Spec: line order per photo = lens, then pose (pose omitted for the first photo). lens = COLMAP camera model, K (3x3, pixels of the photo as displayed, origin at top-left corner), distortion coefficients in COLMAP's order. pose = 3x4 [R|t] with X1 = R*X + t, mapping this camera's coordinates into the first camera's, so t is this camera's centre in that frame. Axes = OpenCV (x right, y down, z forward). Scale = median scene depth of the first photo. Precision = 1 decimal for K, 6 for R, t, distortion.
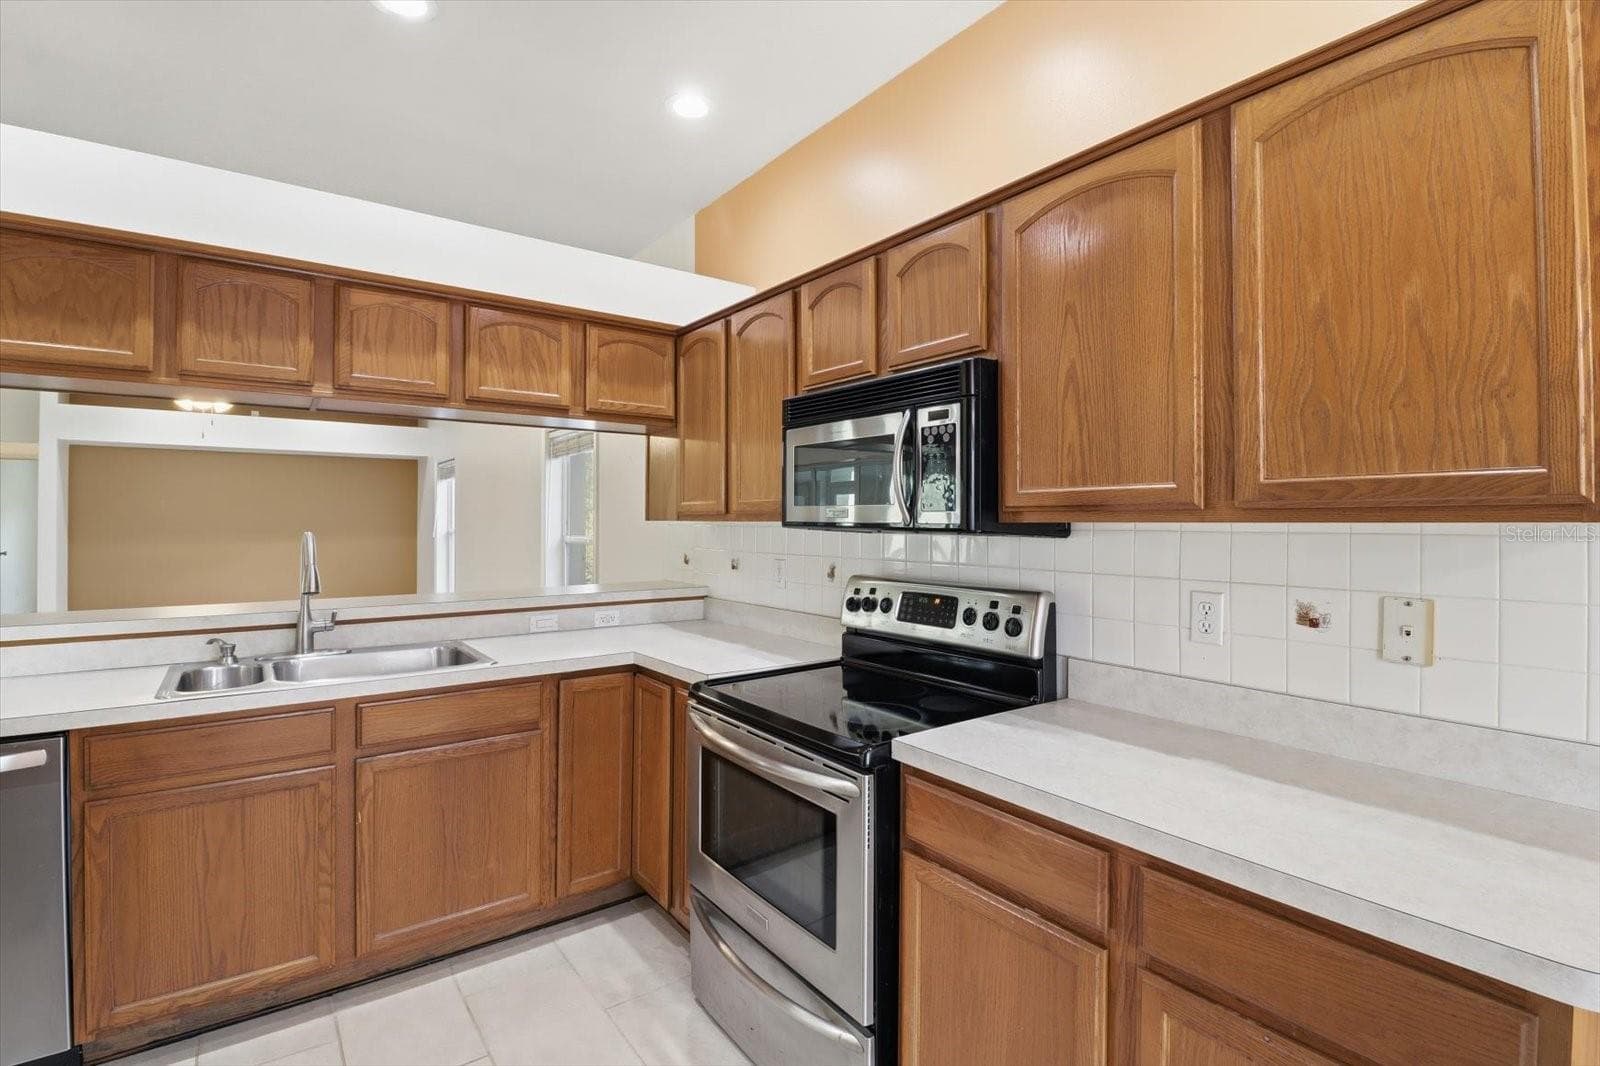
lens RADIAL K [[752.2, 0, 797.8], [0, 752.2, 516.8], [0, 0, 1]] dist [0.001376, -0.013219]
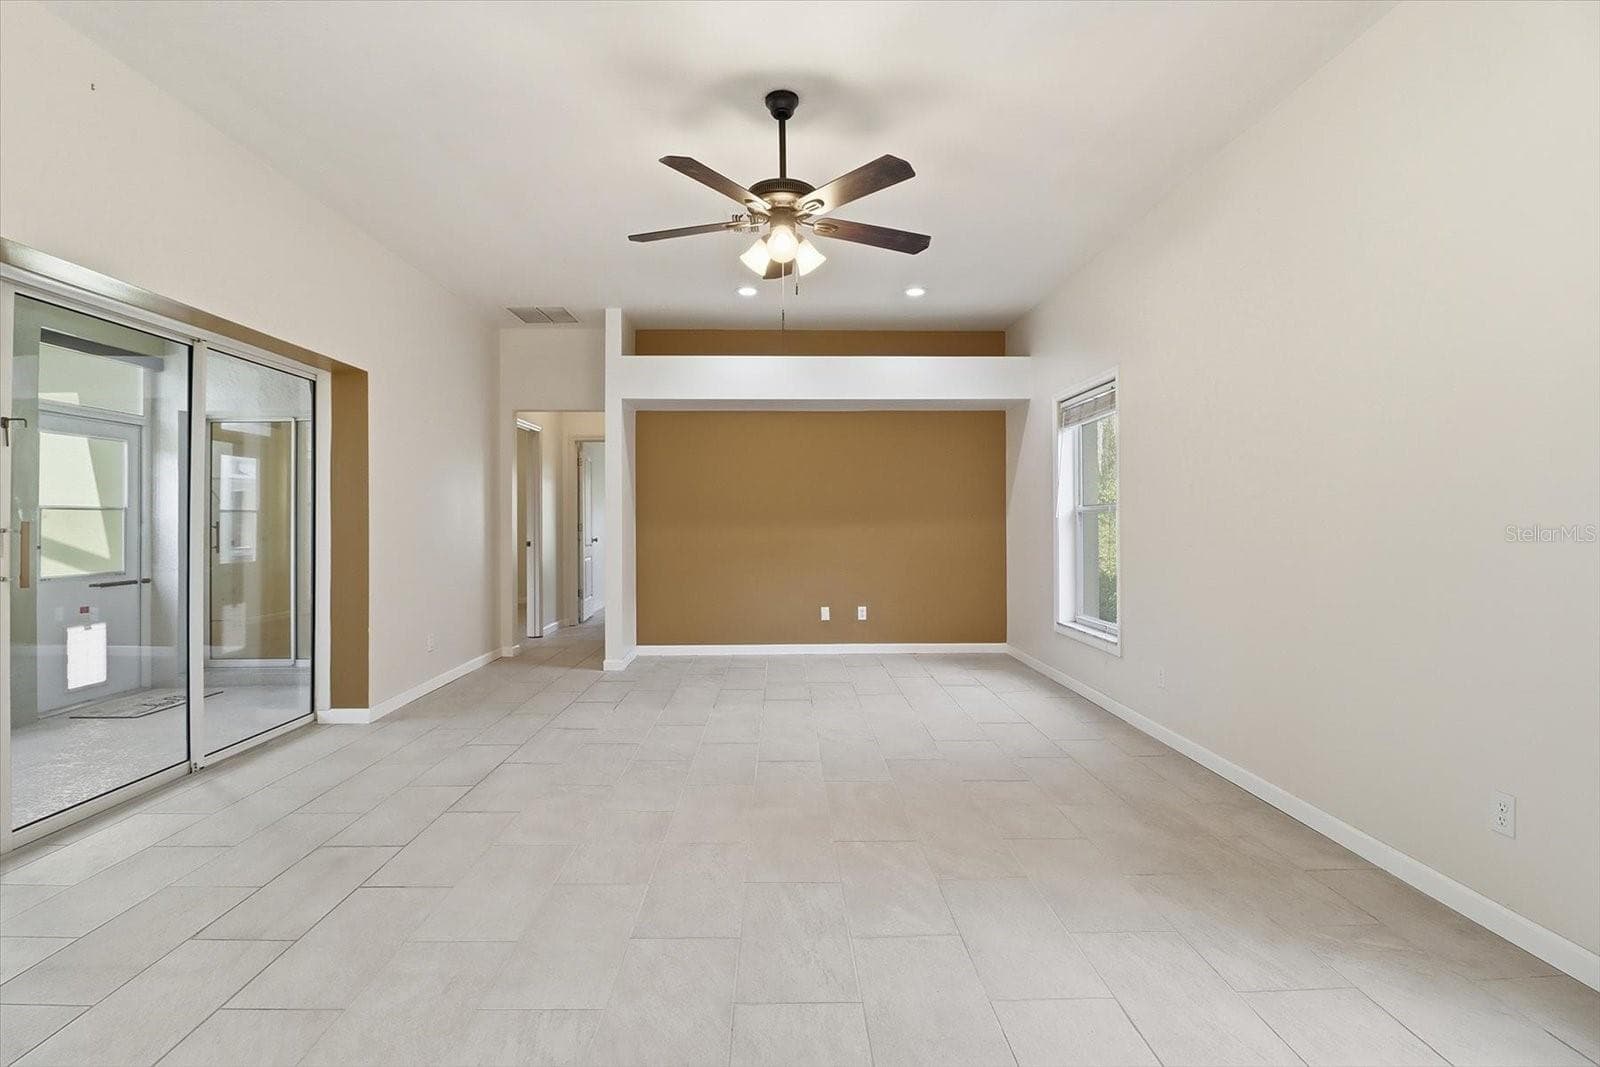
lens RADIAL K [[752.5, 0, 796.8], [0, 752.5, 520.2], [0, 0, 1]] dist [-0.000174, -0.000389]
pose [[0.822439, -0.009309, -0.568777, -1.016540], [0.011221, 0.999937, -0.000140, 0.090757], [0.568743, -0.006267, 0.822492, 1.182759]]
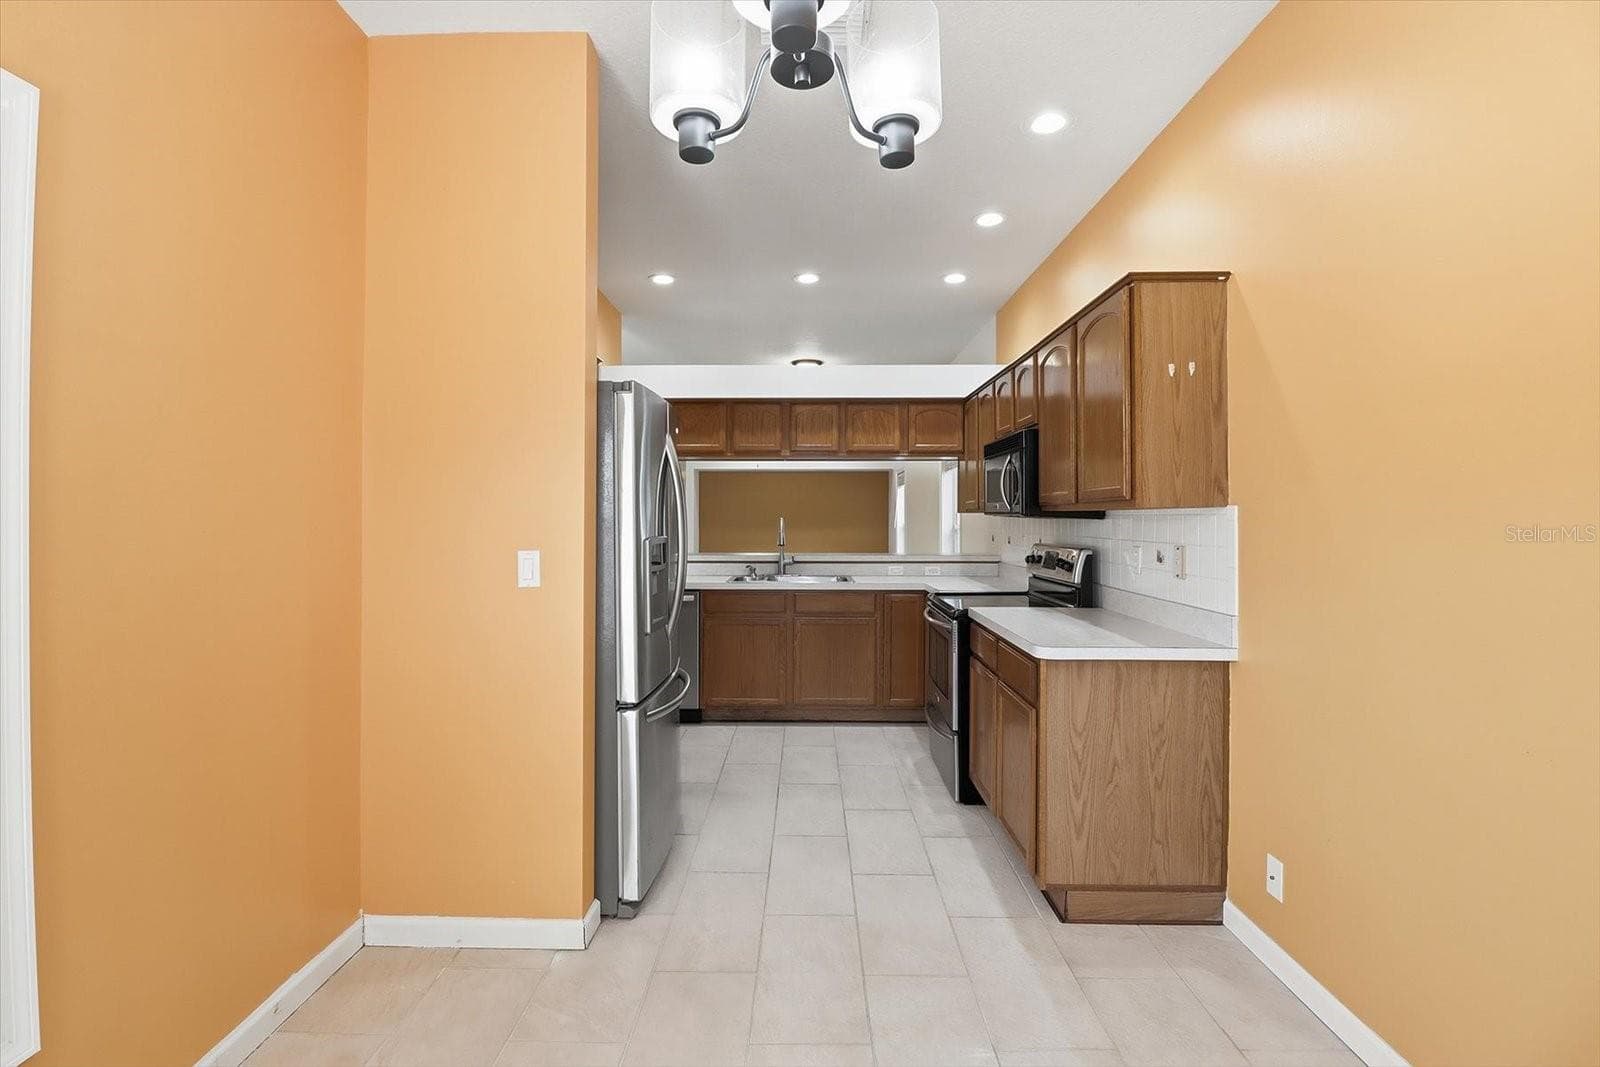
lens RADIAL K [[752.5, 0, 796.8], [0, 752.5, 520.2], [0, 0, 1]] dist [-0.000174, -0.000389]
pose [[0.798491, -0.000193, -0.602007, 0.677055], [0.004763, 0.999971, 0.005998, 0.012827], [0.601988, -0.007657, 0.798468, -0.695700]]
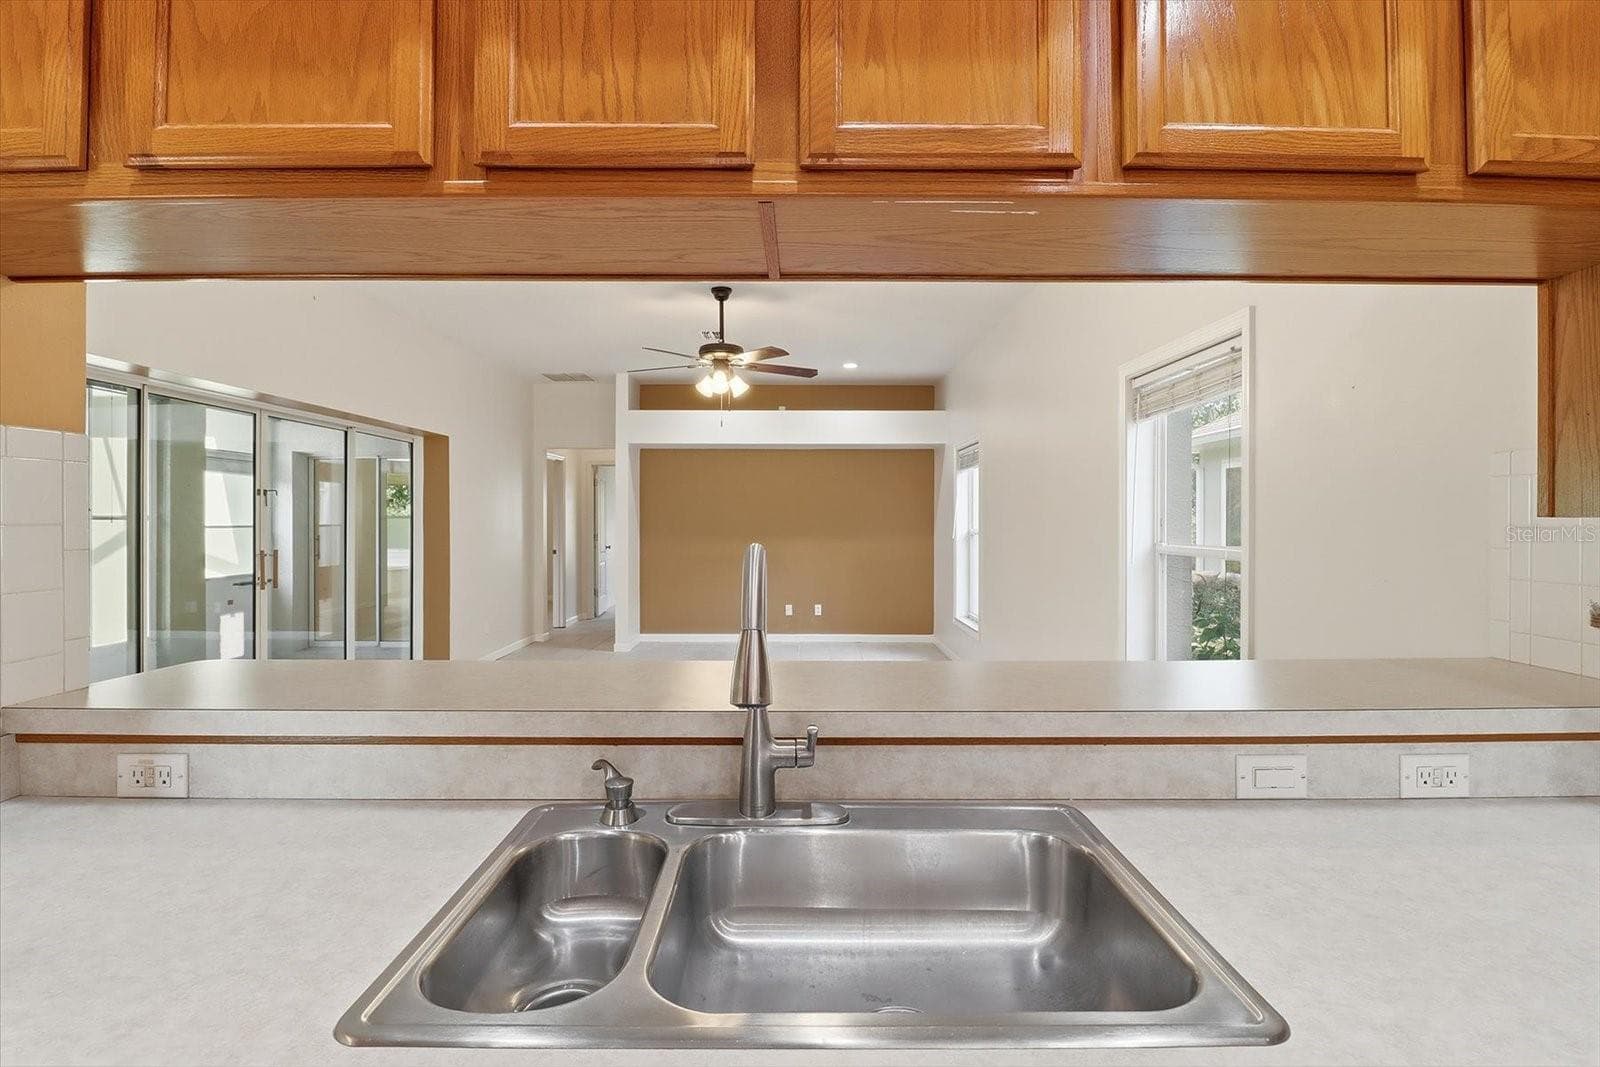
lens RADIAL K [[780.3, 0, 797.4], [0, 780.3, 523.9], [0, 0, 1]] dist [-0.000852, -0.000264]
pose [[0.807156, 0.000925, -0.590337, -0.366144], [0.005691, 0.999940, 0.009347, 0.005230], [0.590311, -0.010904, 0.807102, 0.645093]]
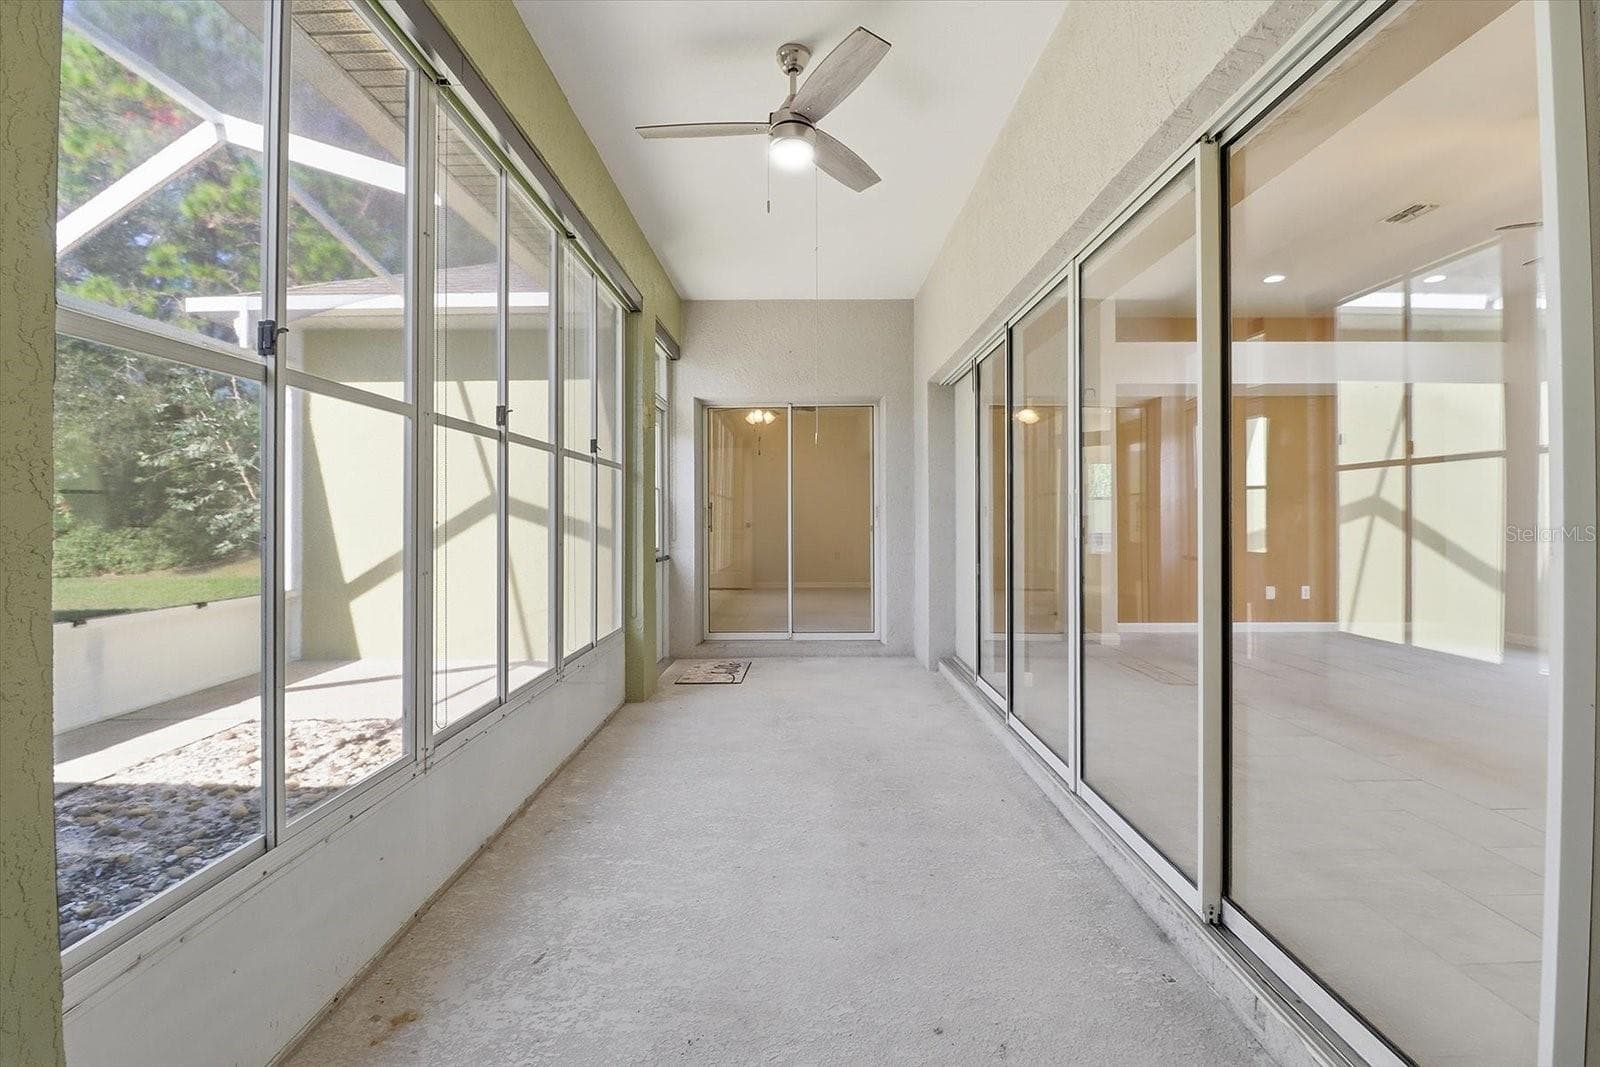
lens RADIAL K [[752.5, 0, 796.8], [0, 752.5, 520.2], [0, 0, 1]] dist [-0.000174, -0.000389]
pose [[0.797251, 0.000150, -0.603648, -2.171530], [0.010865, 0.999834, 0.014599, 0.098960], [0.603550, -0.018198, 0.797117, 0.207683]]
